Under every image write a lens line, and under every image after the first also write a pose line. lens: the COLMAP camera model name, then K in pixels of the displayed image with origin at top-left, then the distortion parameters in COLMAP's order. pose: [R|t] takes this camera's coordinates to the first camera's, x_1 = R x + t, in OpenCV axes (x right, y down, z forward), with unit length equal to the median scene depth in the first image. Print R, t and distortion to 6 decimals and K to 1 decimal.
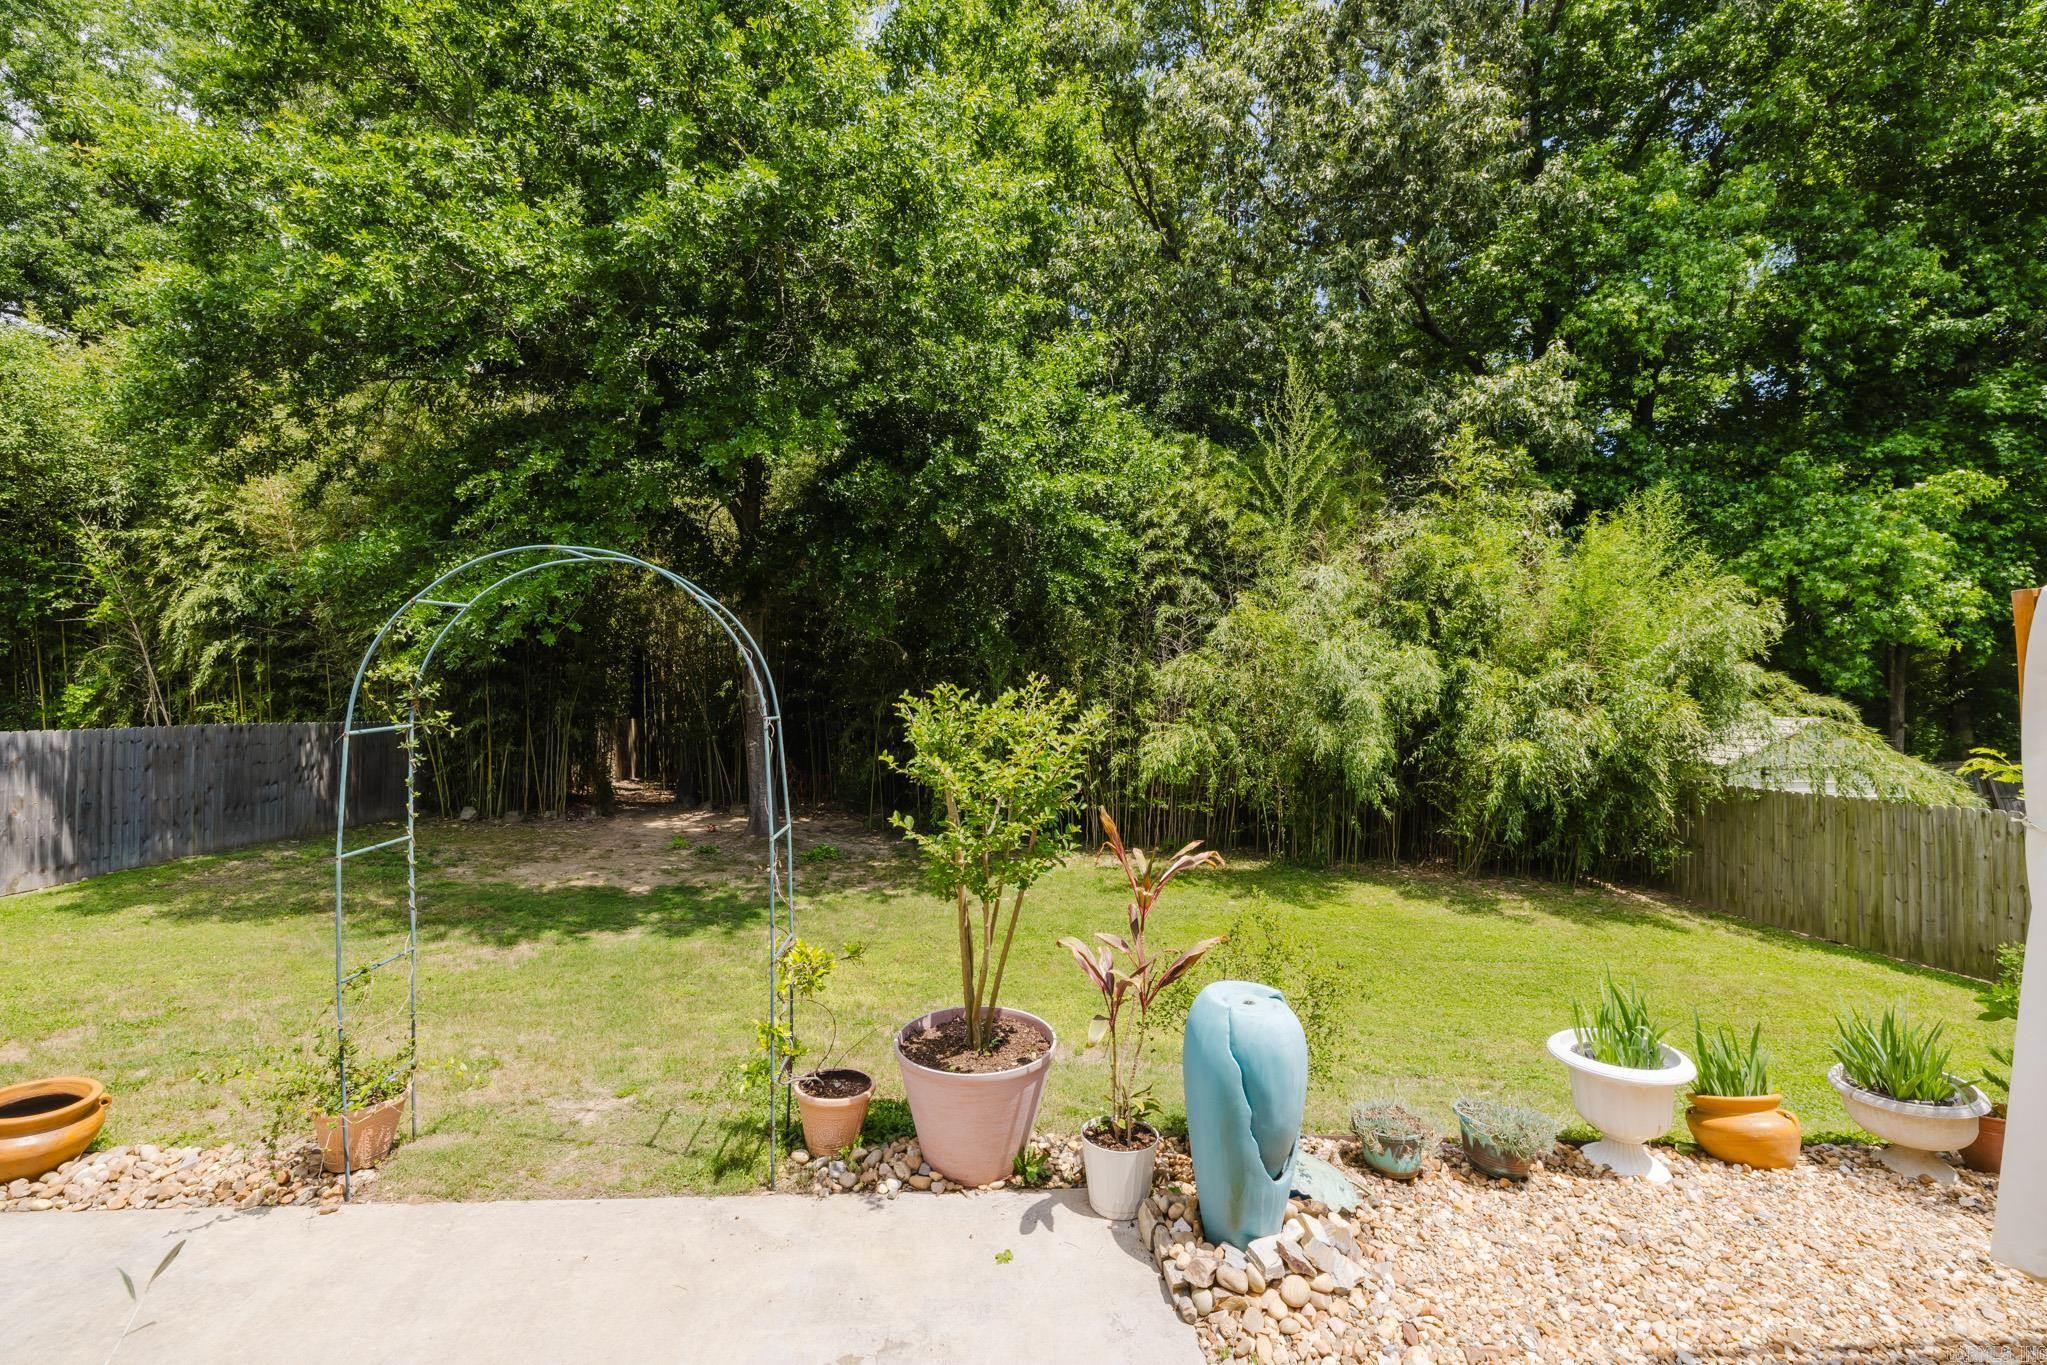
lens RADIAL K [[875.7, 0, 1021.4], [0, 875.7, 660.8], [0, 0, 1]] dist [0.001688, 0.000285]
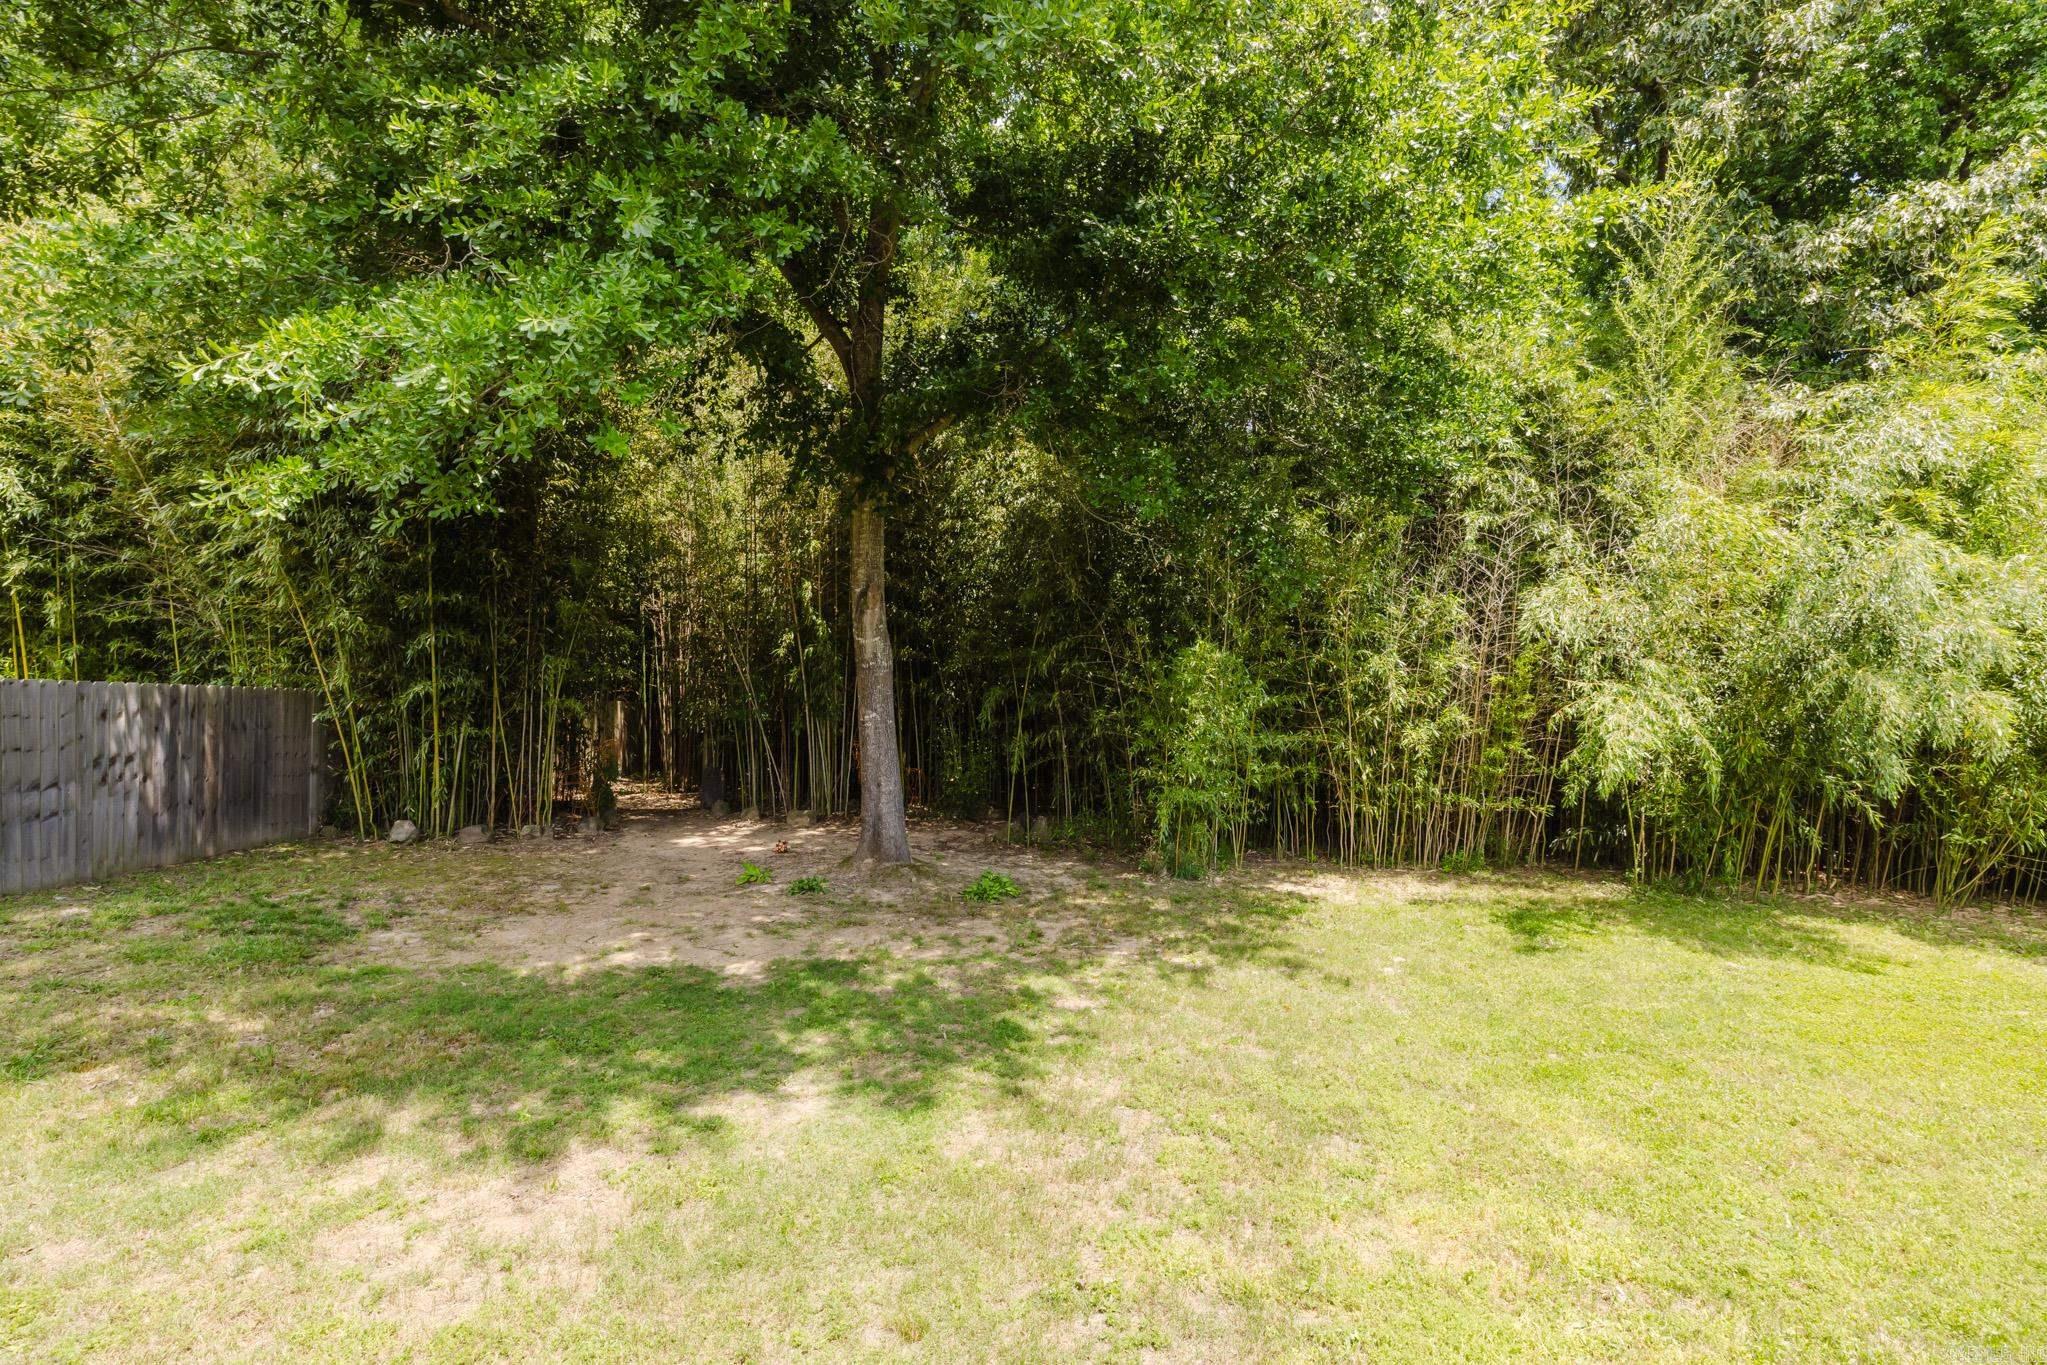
lens RADIAL K [[875.7, 0, 1025.3], [0, 875.7, 670.1], [0, 0, 1]] dist [0.001688, 0.000285]
pose [[0.997530, -0.000617, 0.070243, -0.249004], [-0.000089, 0.999949, 0.010056, 0.056186], [-0.070245, -0.010038, 0.997479, 0.369842]]
